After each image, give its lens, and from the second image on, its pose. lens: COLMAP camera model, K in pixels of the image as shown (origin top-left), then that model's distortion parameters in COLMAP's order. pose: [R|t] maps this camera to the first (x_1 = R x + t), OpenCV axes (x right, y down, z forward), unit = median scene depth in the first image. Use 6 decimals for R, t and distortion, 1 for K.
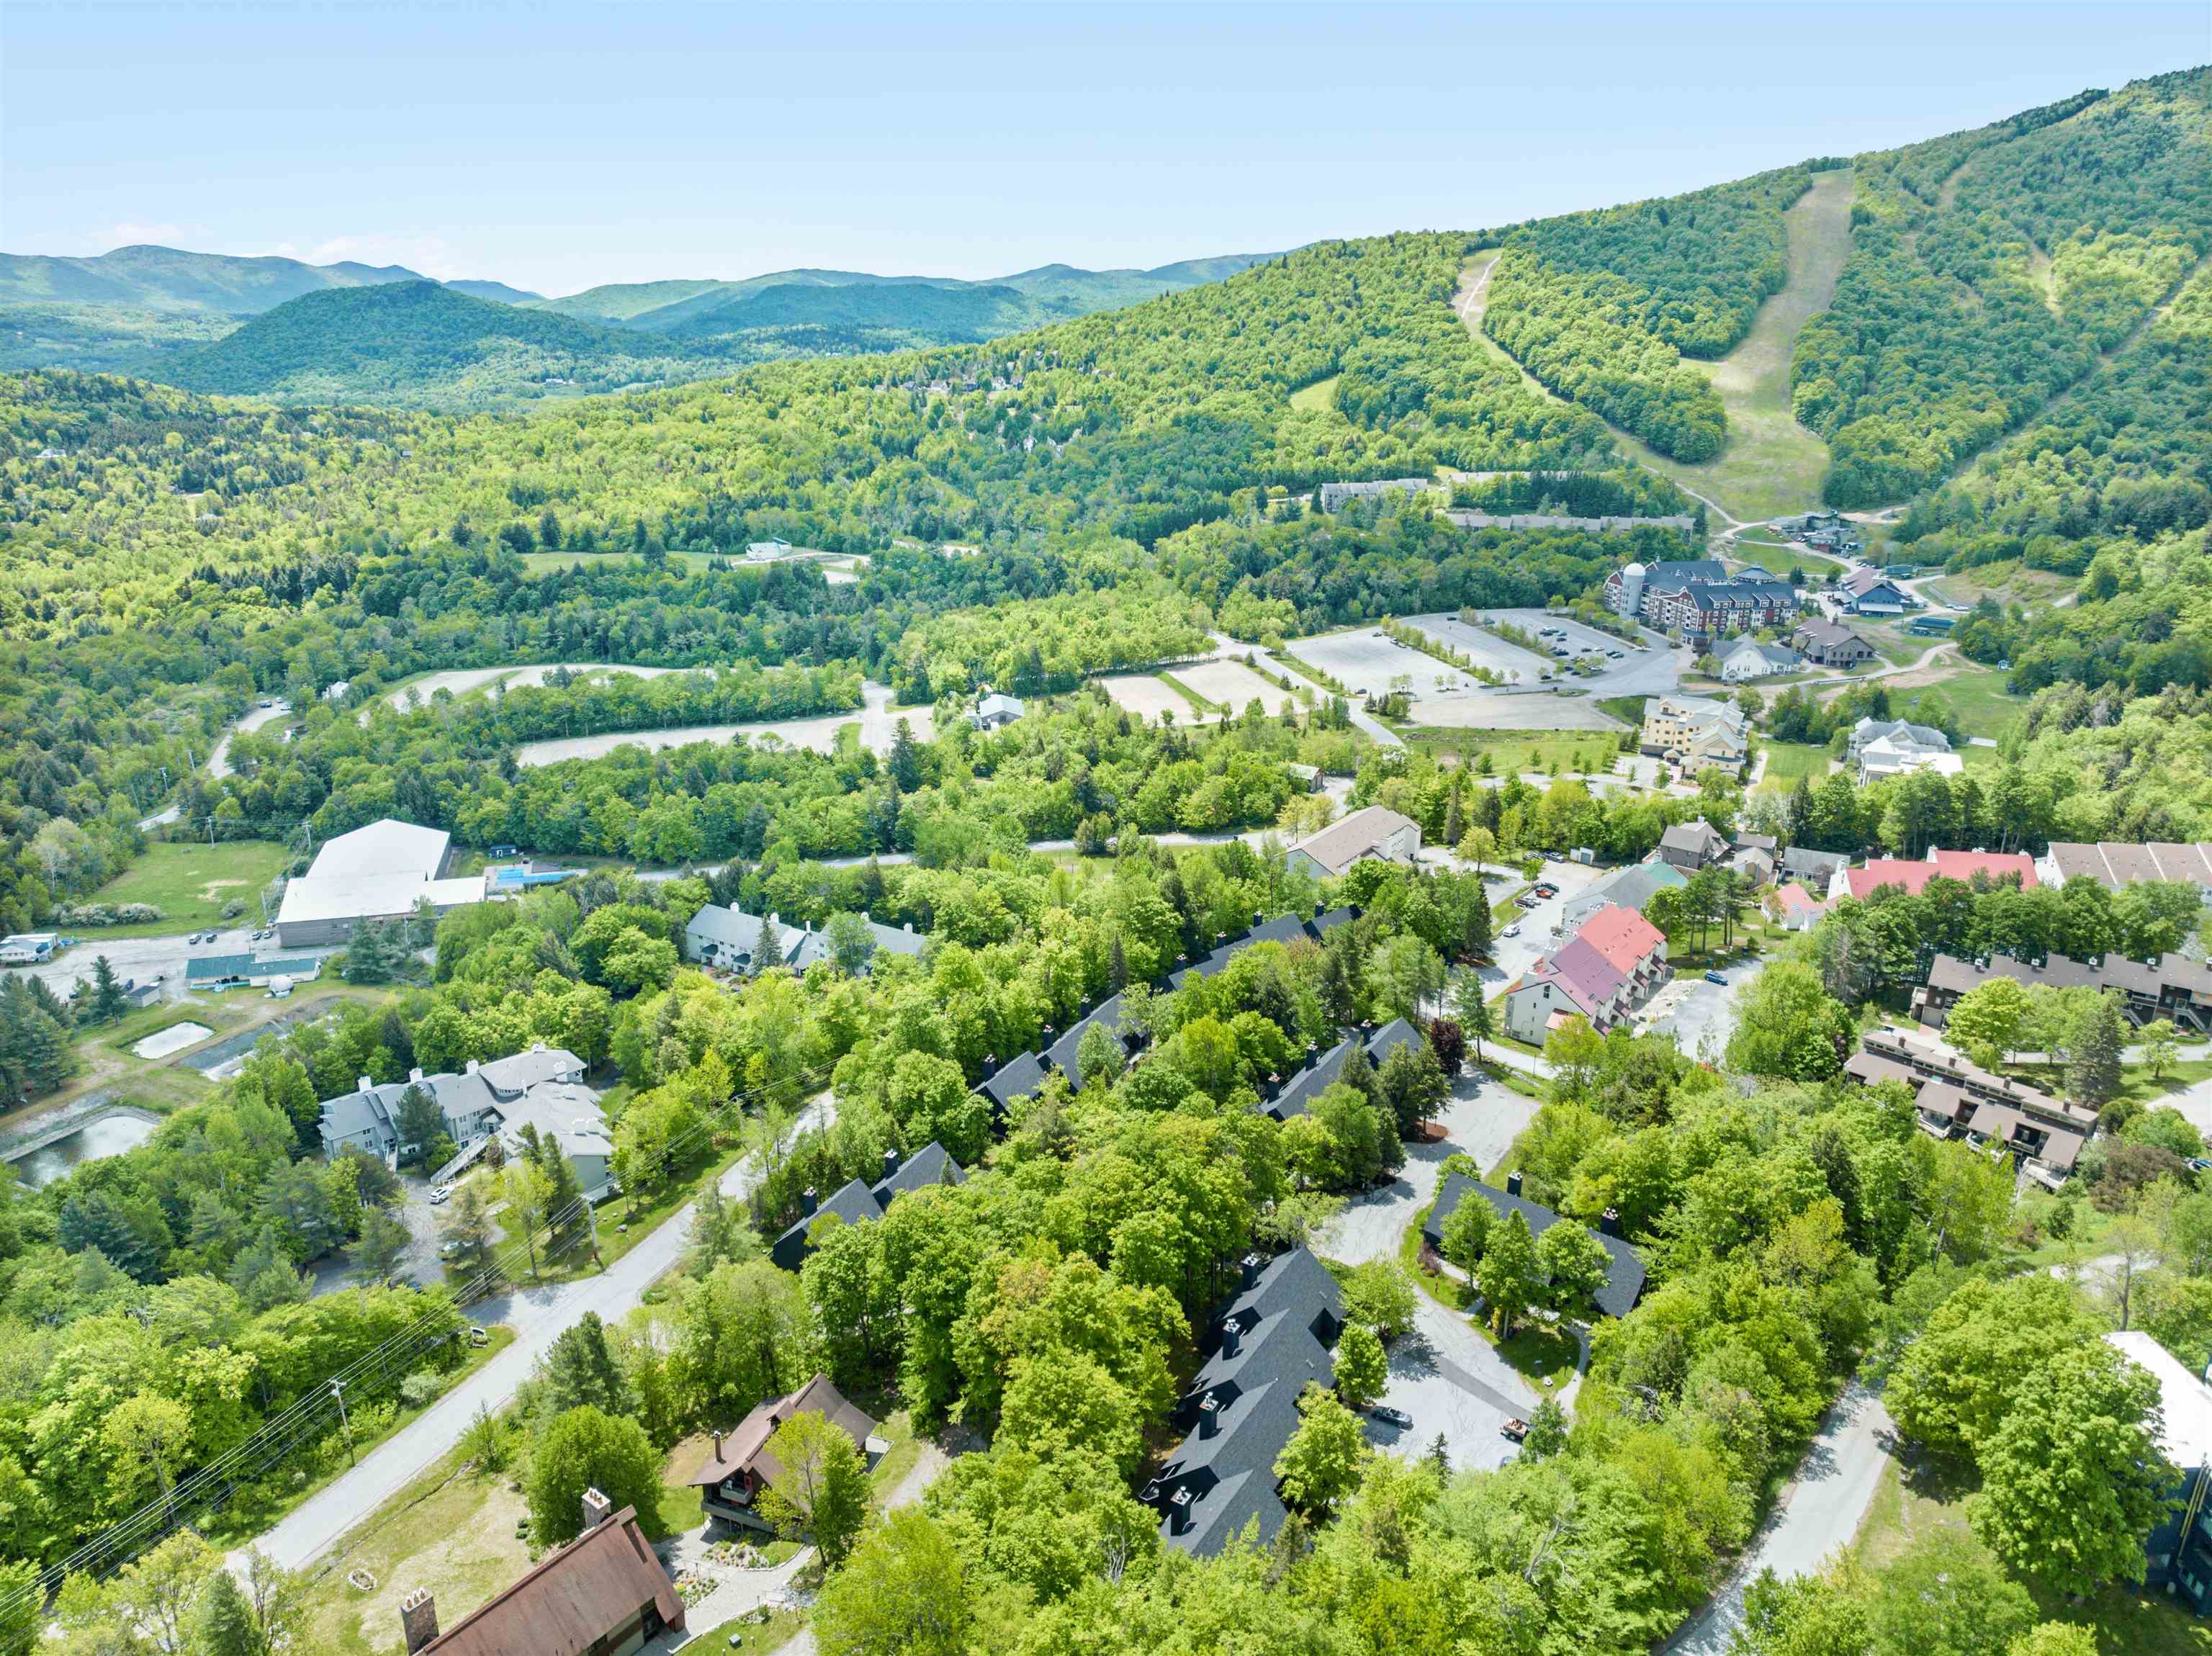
lens RADIAL K [[1543.8, 0, 1106.0], [0, 1543.8, 828.0], [0, 0, 1]] dist [-0.035921, 0.002084]
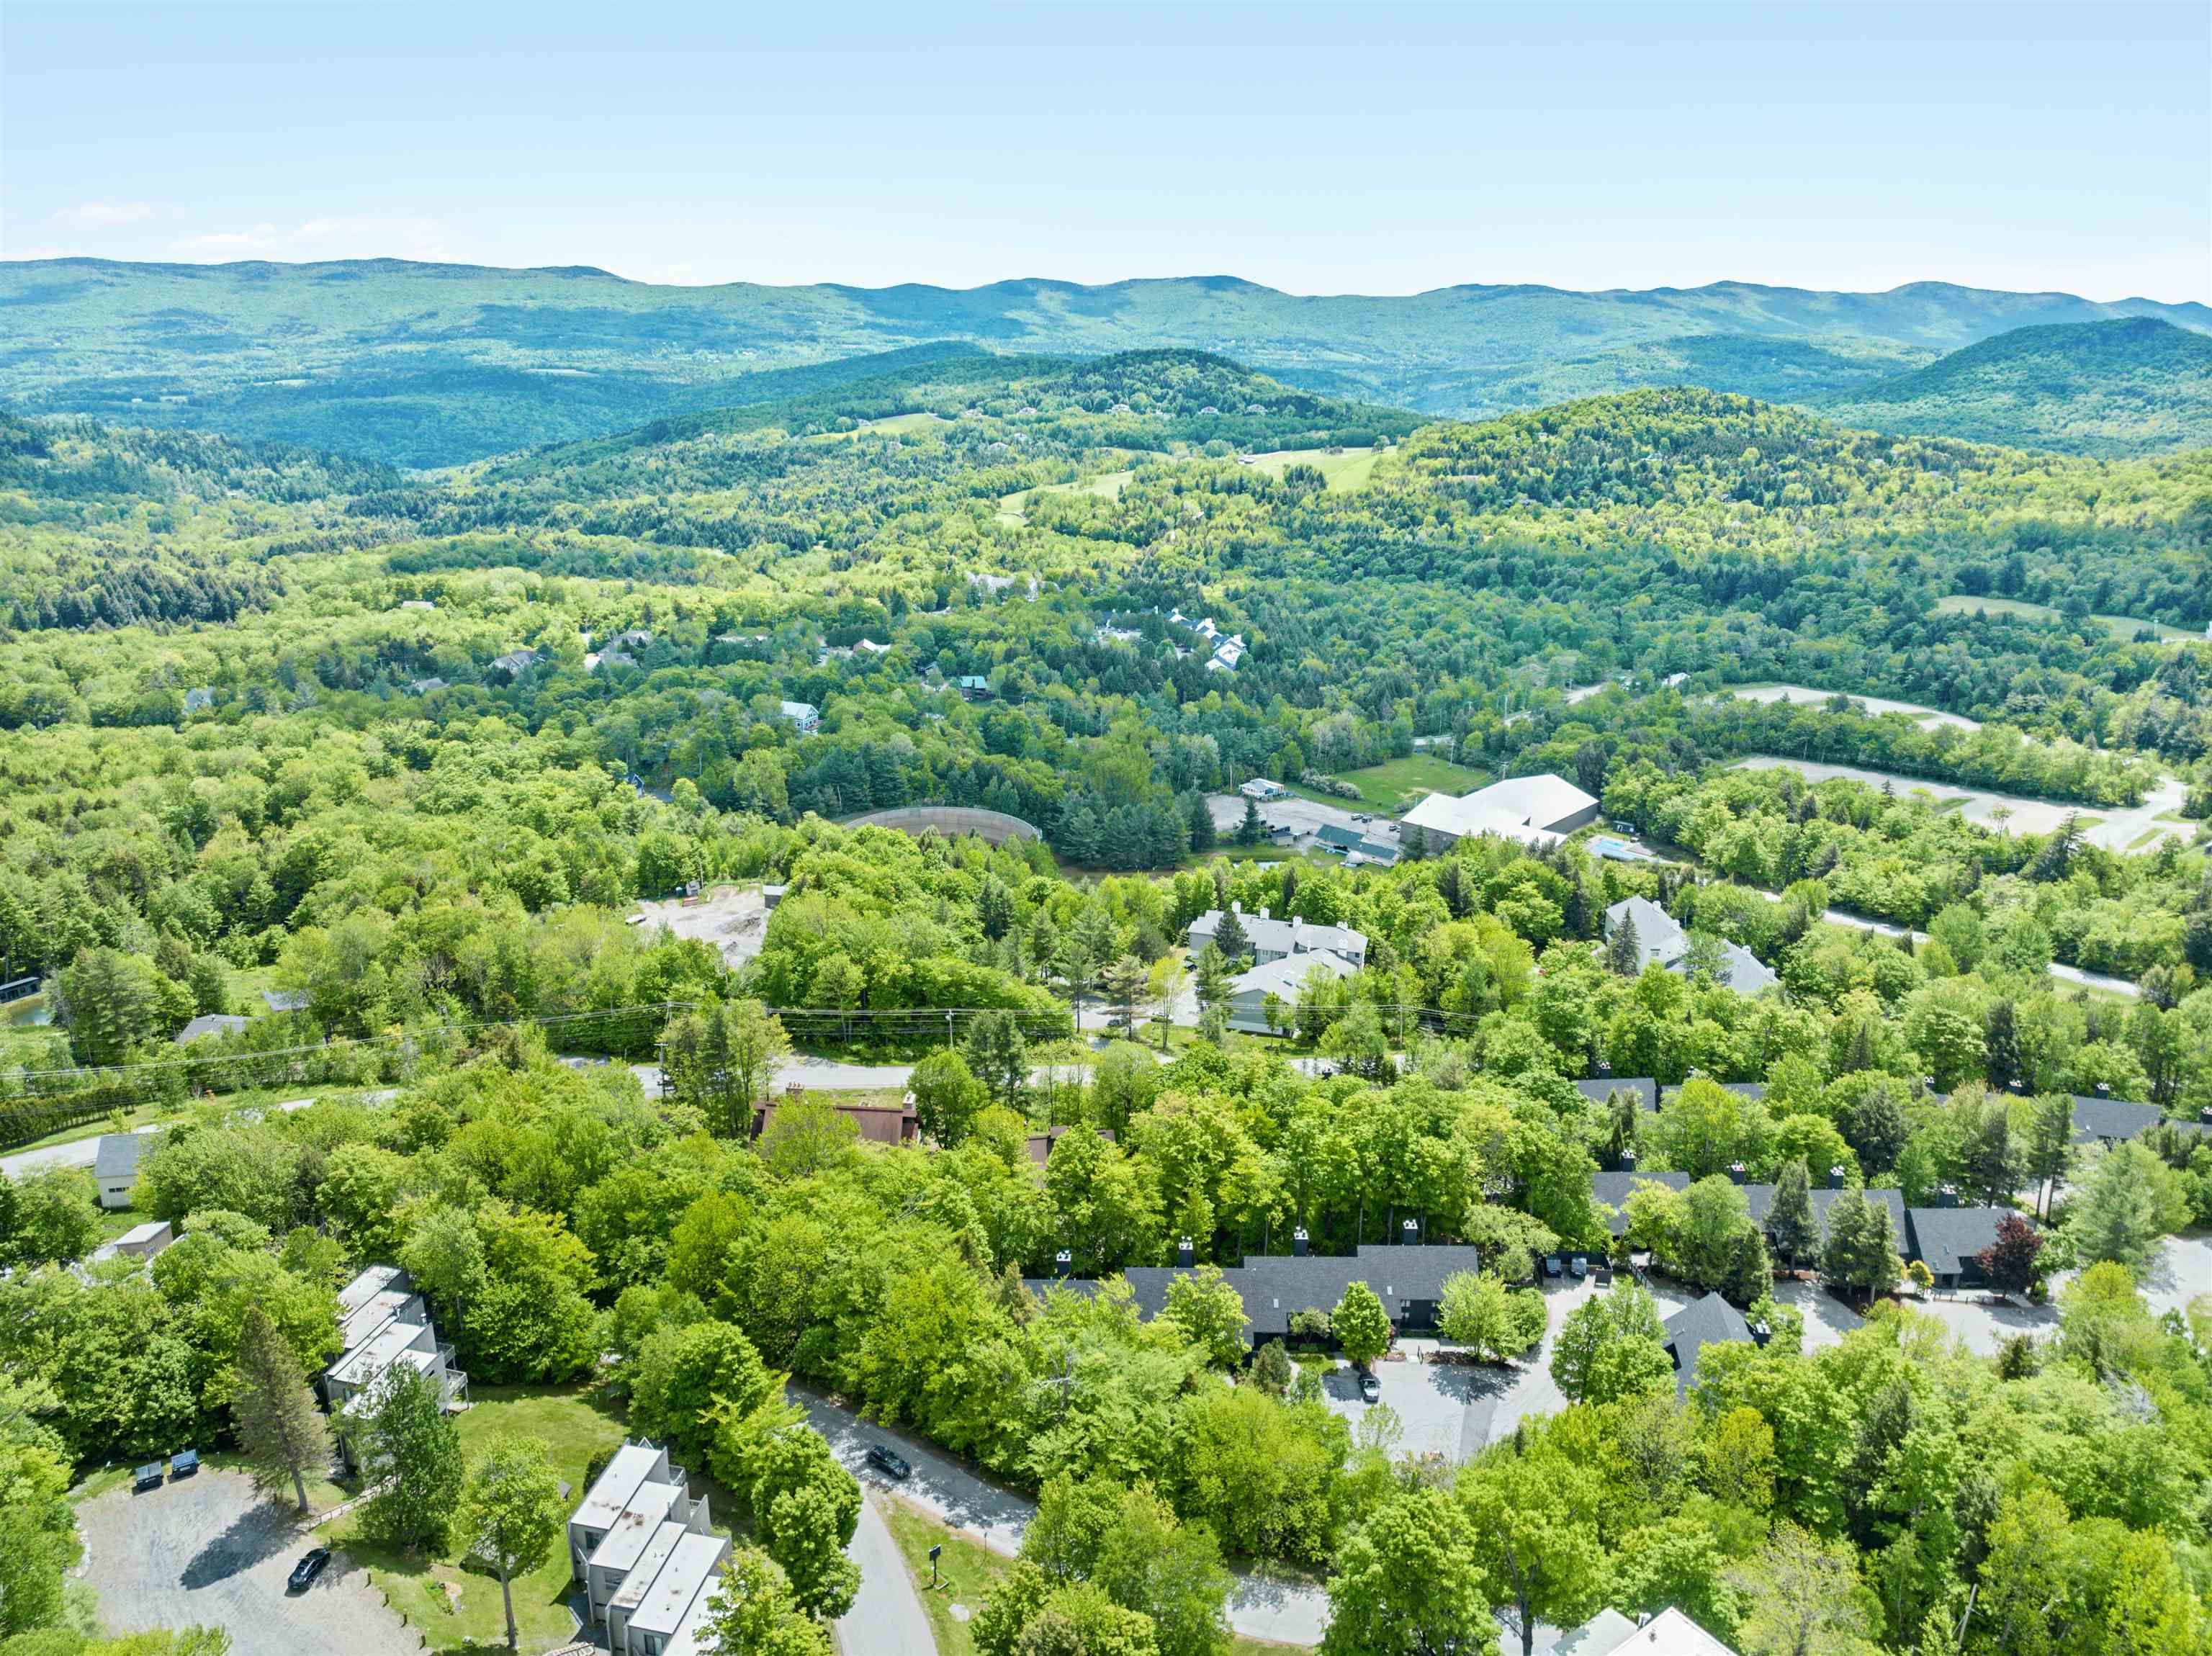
lens RADIAL K [[1543.8, 0, 1106.0], [0, 1543.8, 828.0], [0, 0, 1]] dist [-0.035921, 0.002084]
pose [[0.532410, 0.260095, -0.805537, 0.184050], [-0.276000, 0.952958, 0.125276, -0.012388], [0.800227, 0.155630, 0.579151, 0.042013]]
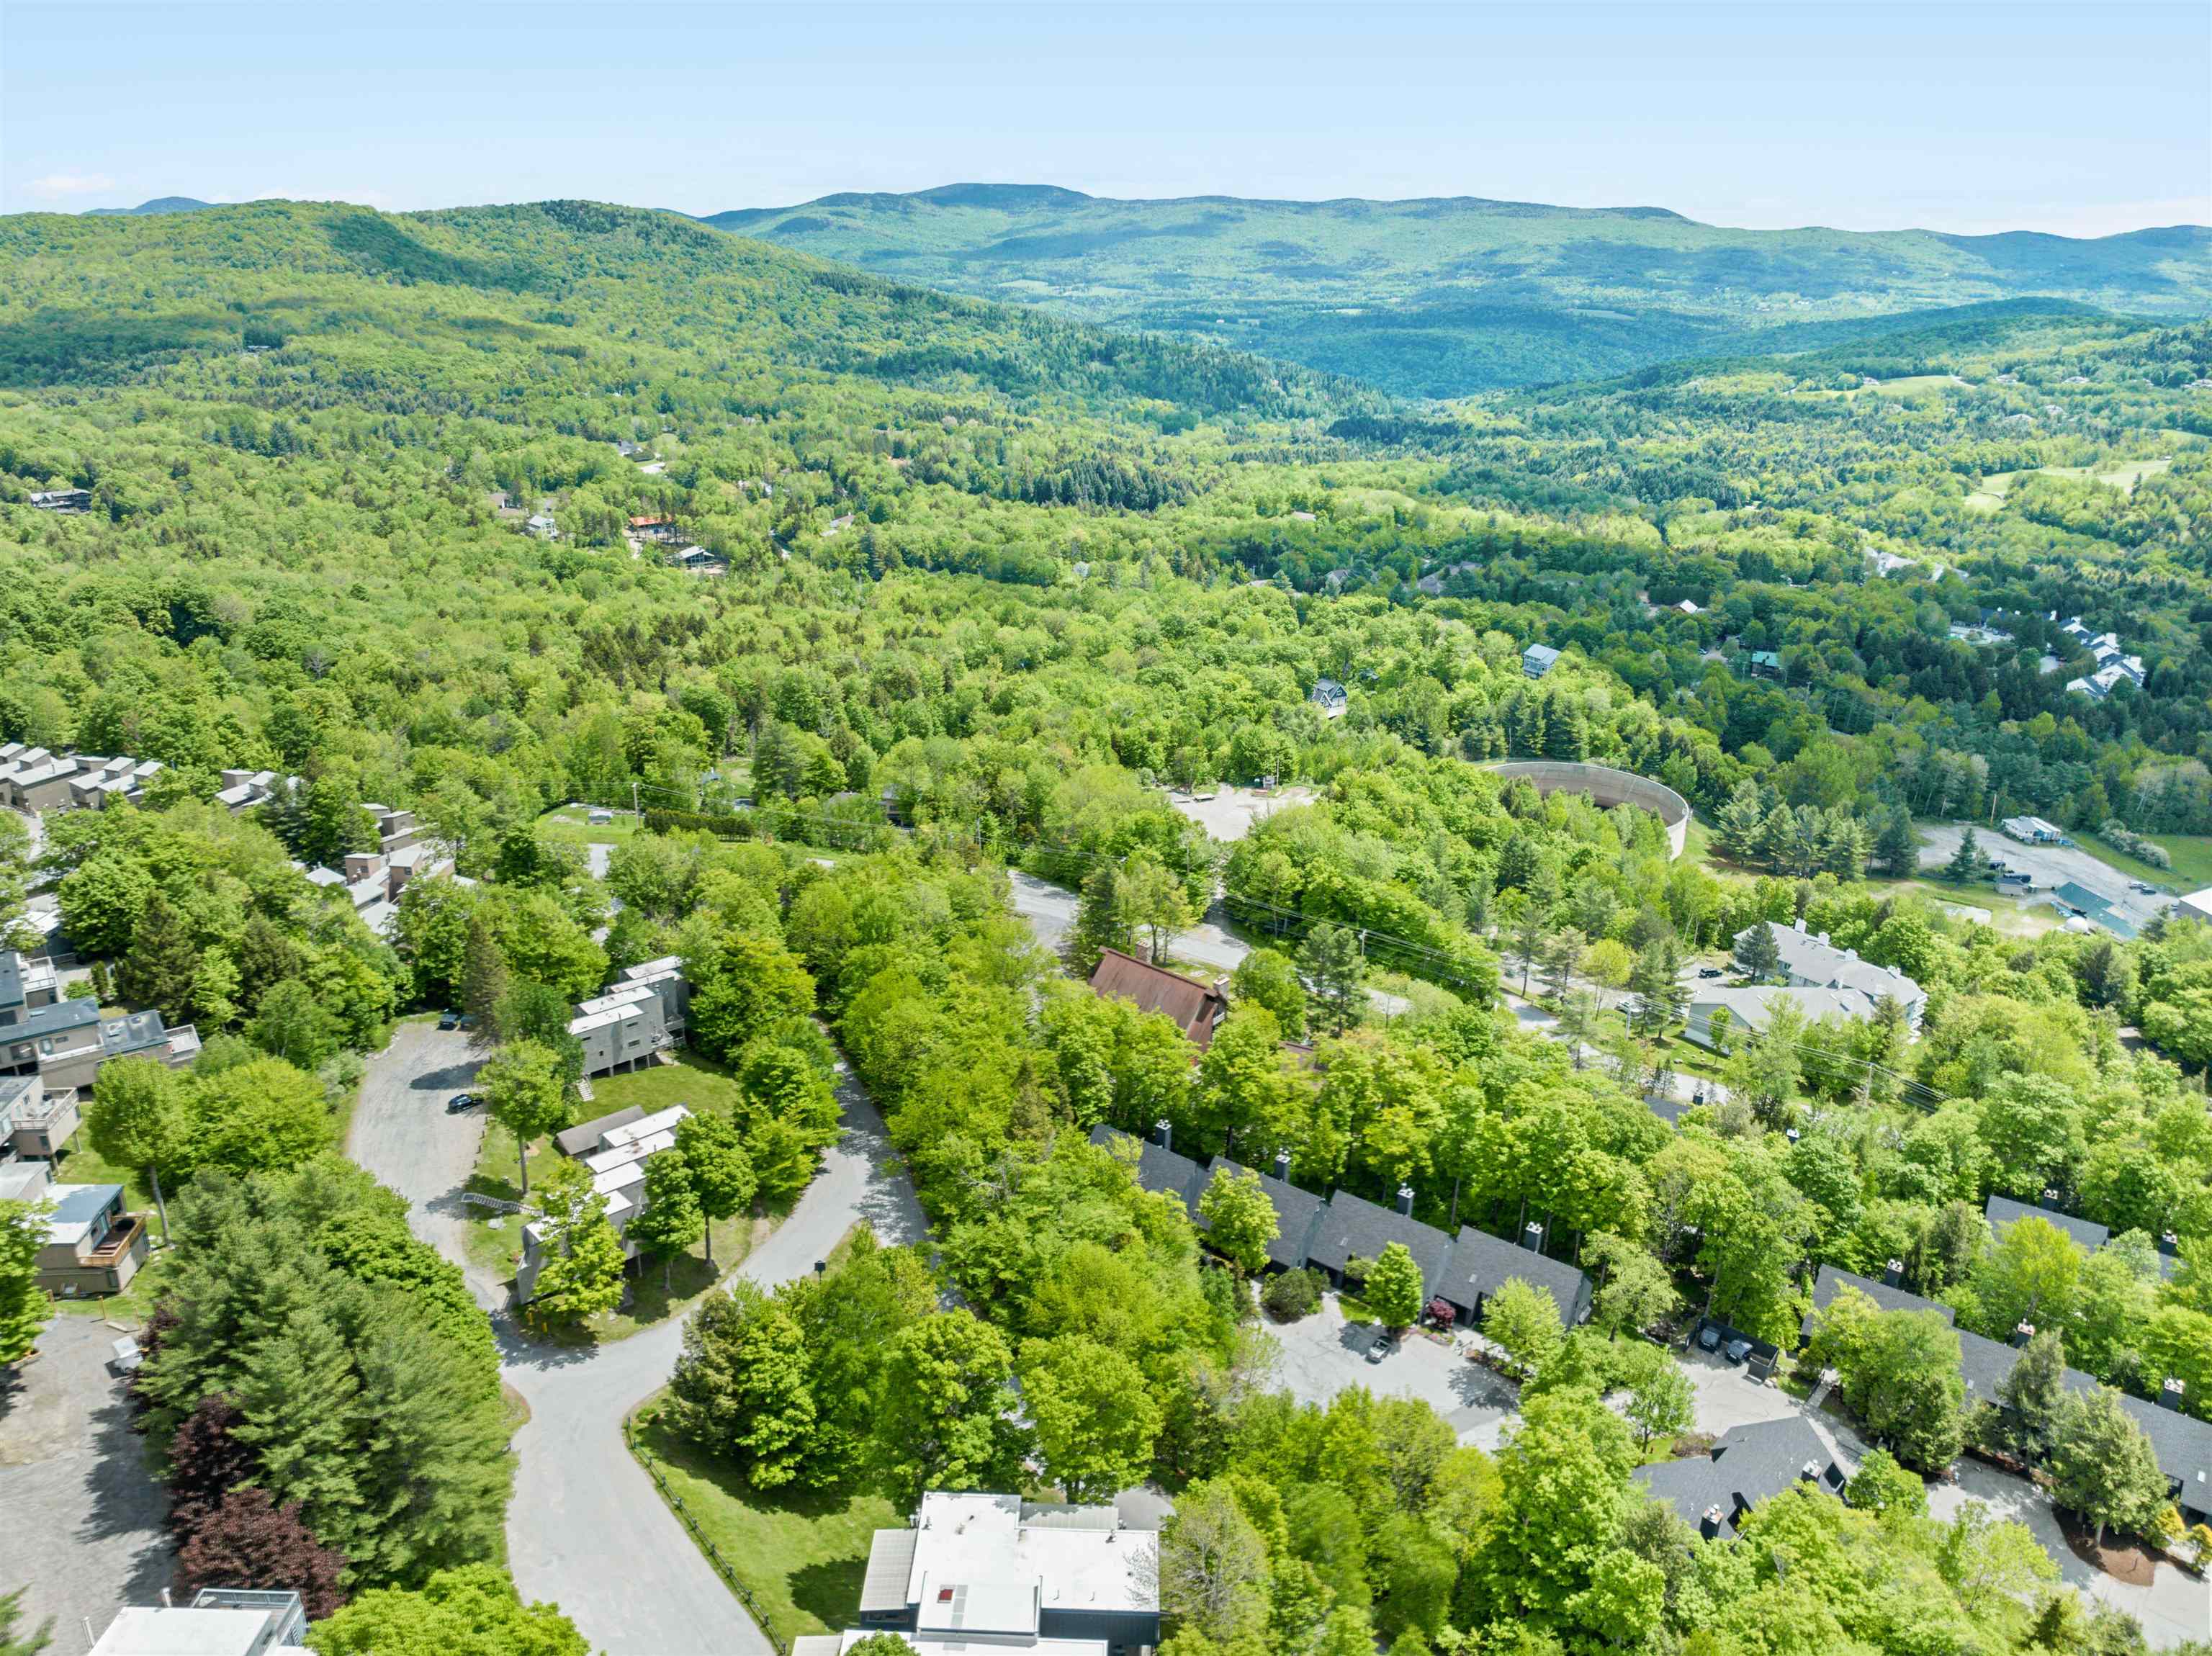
lens RADIAL K [[1543.8, 0, 1106.0], [0, 1543.8, 828.0], [0, 0, 1]] dist [-0.035921, 0.002084]
pose [[-0.070007, 0.342344, -0.936963, 0.227593], [-0.338610, 0.875345, 0.345130, -0.044292], [0.938319, 0.341427, 0.054641, 0.139006]]
